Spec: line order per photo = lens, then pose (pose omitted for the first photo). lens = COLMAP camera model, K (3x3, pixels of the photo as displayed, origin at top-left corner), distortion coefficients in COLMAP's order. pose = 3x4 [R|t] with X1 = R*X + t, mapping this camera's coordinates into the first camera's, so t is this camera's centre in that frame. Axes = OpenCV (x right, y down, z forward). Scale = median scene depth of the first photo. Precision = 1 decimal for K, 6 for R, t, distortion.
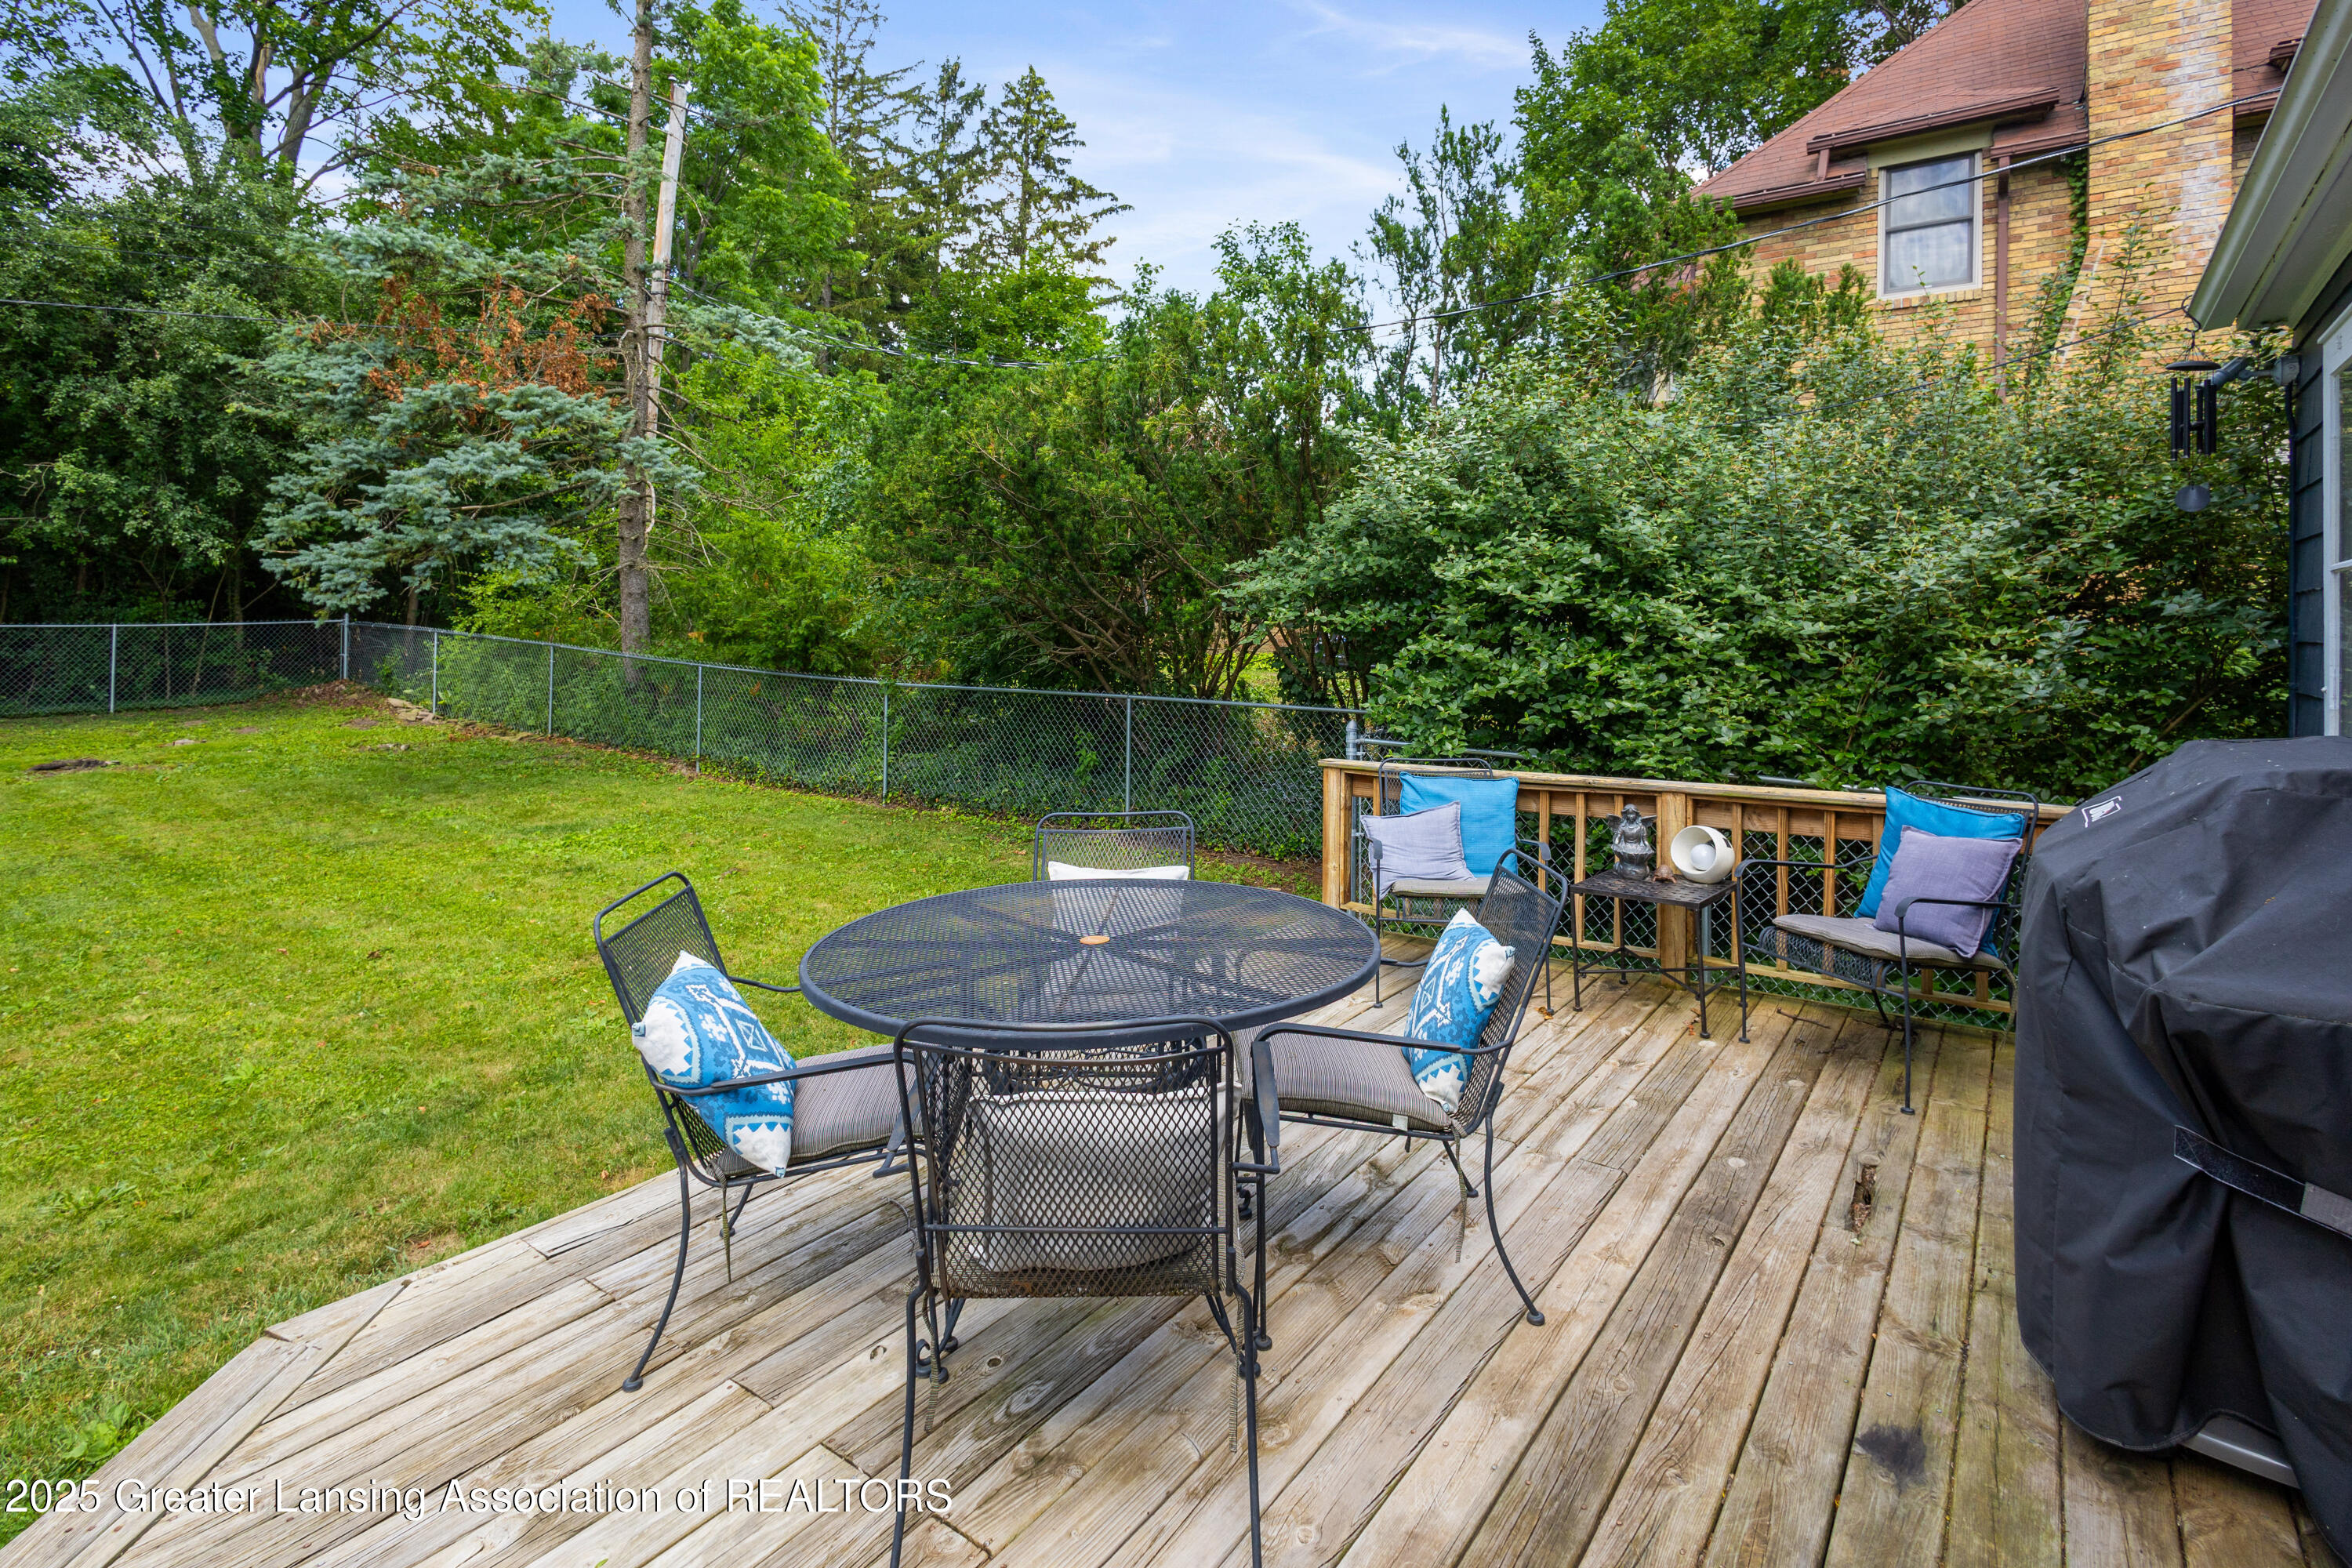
lens RADIAL K [[1139.1, 0, 1179.5], [0, 1139.1, 619.4], [0, 0, 1]] dist [0.001492, -0.000883]
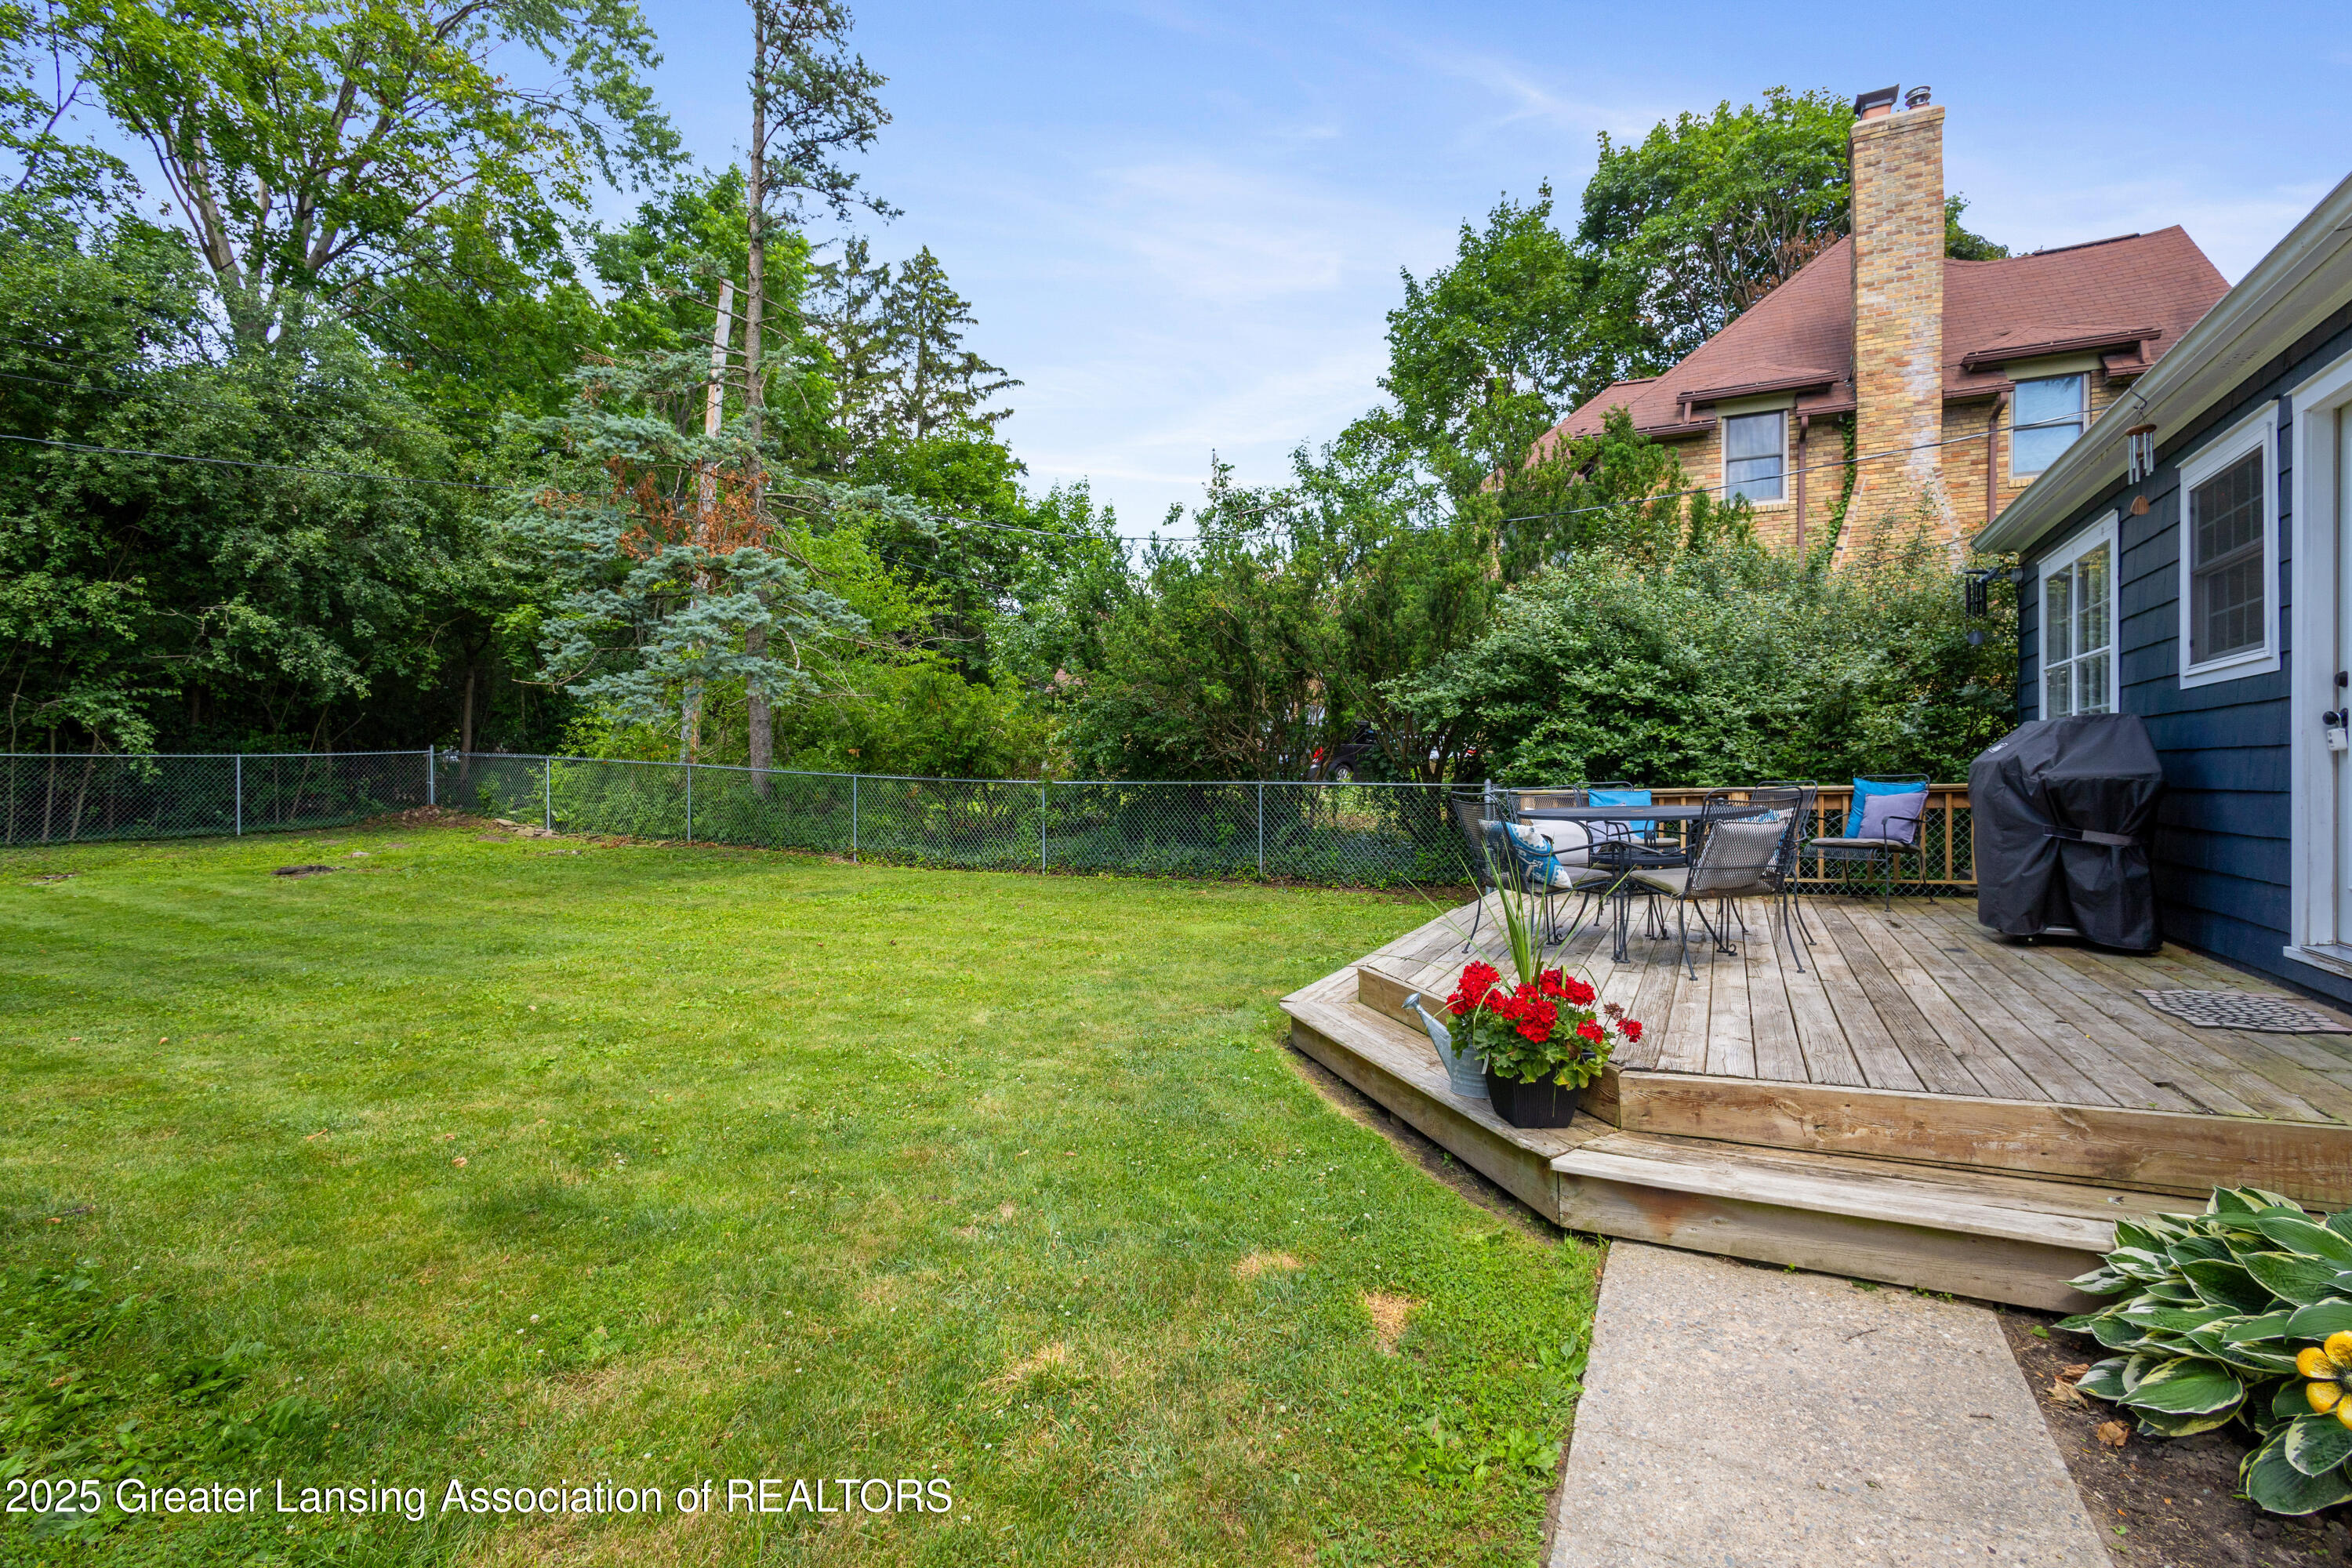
lens RADIAL K [[1086.9, 0, 1172.8], [0, 1086.9, 790.9], [0, 0, 1]] dist [0.004774, -0.000141]
pose [[0.983929, -0.018837, 0.177564, -0.266496], [0.014870, 0.999610, 0.023648, 0.030377], [-0.177940, -0.020628, 0.983825, -0.202163]]
